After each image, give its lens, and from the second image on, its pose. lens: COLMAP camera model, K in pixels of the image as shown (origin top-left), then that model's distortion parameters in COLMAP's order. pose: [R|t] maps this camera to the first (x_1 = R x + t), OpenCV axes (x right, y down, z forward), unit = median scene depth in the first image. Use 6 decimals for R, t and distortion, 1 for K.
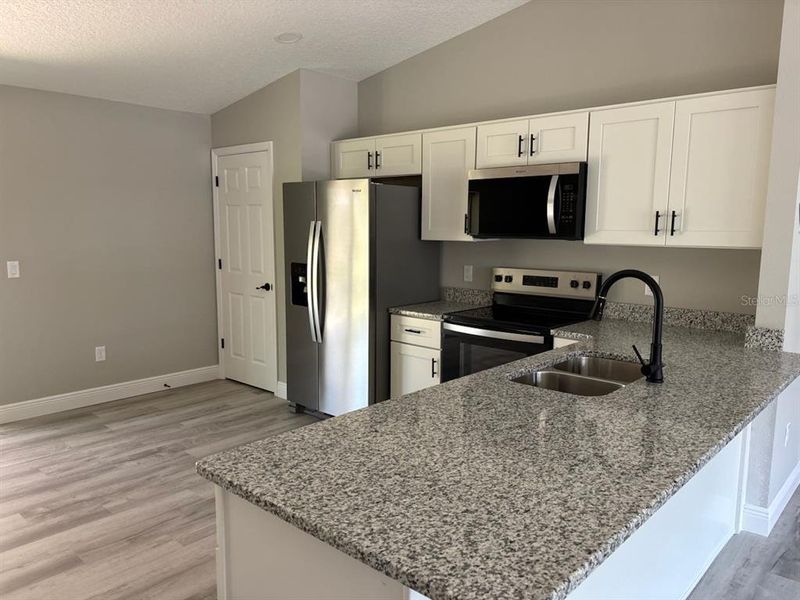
lens RADIAL K [[603.2, 0, 396.4], [0, 603.2, 304.3], [0, 0, 1]] dist [0.050559, -0.047550]
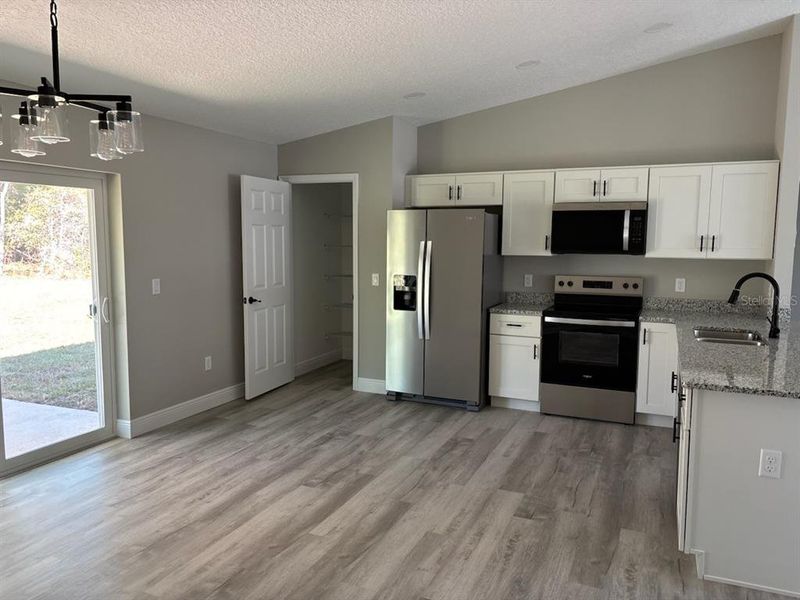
lens RADIAL K [[603.2, 0, 401.2], [0, 603.2, 299.4], [0, 0, 1]] dist [0.050559, -0.047550]
pose [[0.947076, -0.032068, 0.319405, -0.641853], [0.041372, 0.998893, -0.022385, 0.008273], [-0.318334, 0.034415, 0.947354, -0.168948]]
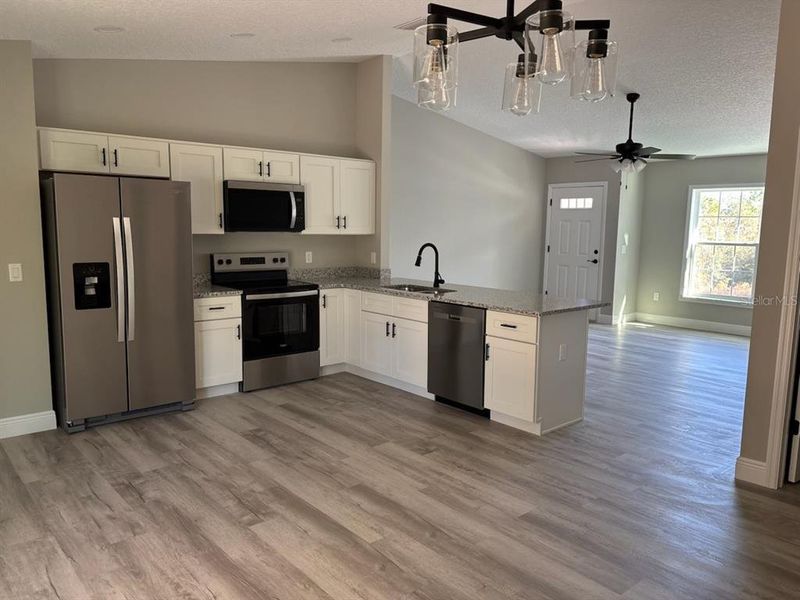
lens RADIAL K [[603.2, 0, 397.2], [0, 603.2, 302.6], [0, 0, 1]] dist [0.050559, -0.047550]
pose [[0.121998, -0.134176, 0.983419, -1.184063], [0.119943, 0.985552, 0.119588, -0.073058], [-0.985256, 0.103365, 0.136328, 0.482316]]
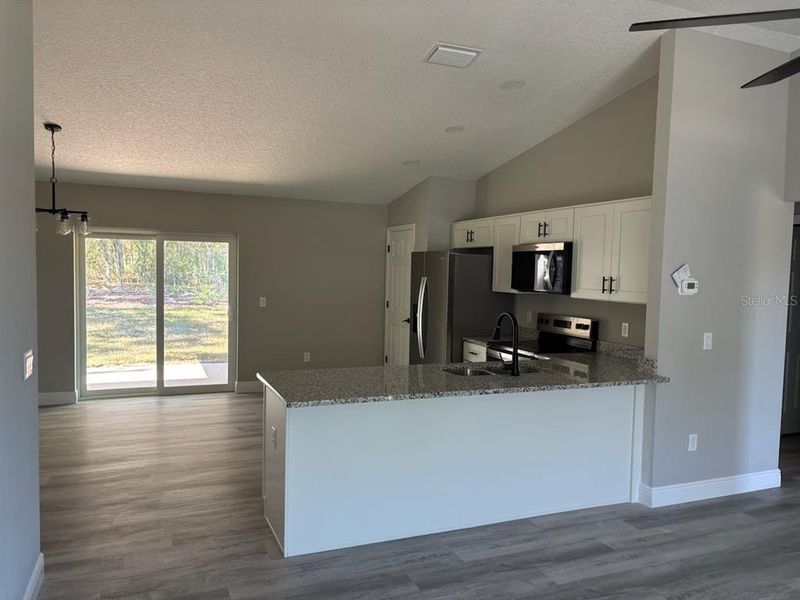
lens RADIAL K [[603.2, 0, 397.7], [0, 603.2, 299.7], [0, 0, 1]] dist [0.050559, -0.047550]
pose [[0.904417, 0.035800, -0.425145, 0.496916], [-0.073758, 0.994590, -0.073154, 0.037053], [0.420226, 0.097520, 0.902164, -0.423054]]
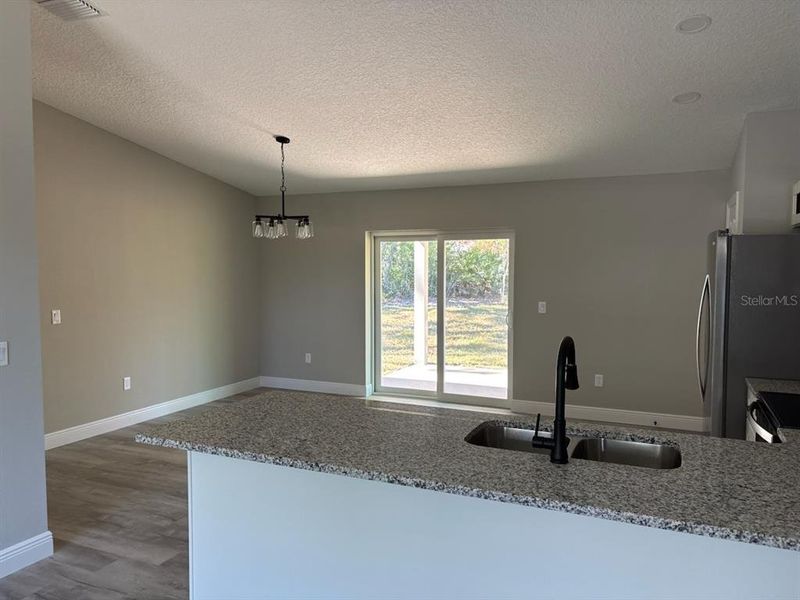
lens RADIAL K [[603.2, 0, 399.3], [0, 603.2, 303.4], [0, 0, 1]] dist [0.050559, -0.047550]
pose [[0.309764, 0.054390, -0.949256, 0.699718], [-0.127354, 0.991740, 0.015266, -0.052272], [0.942246, 0.116163, 0.314132, 0.274025]]
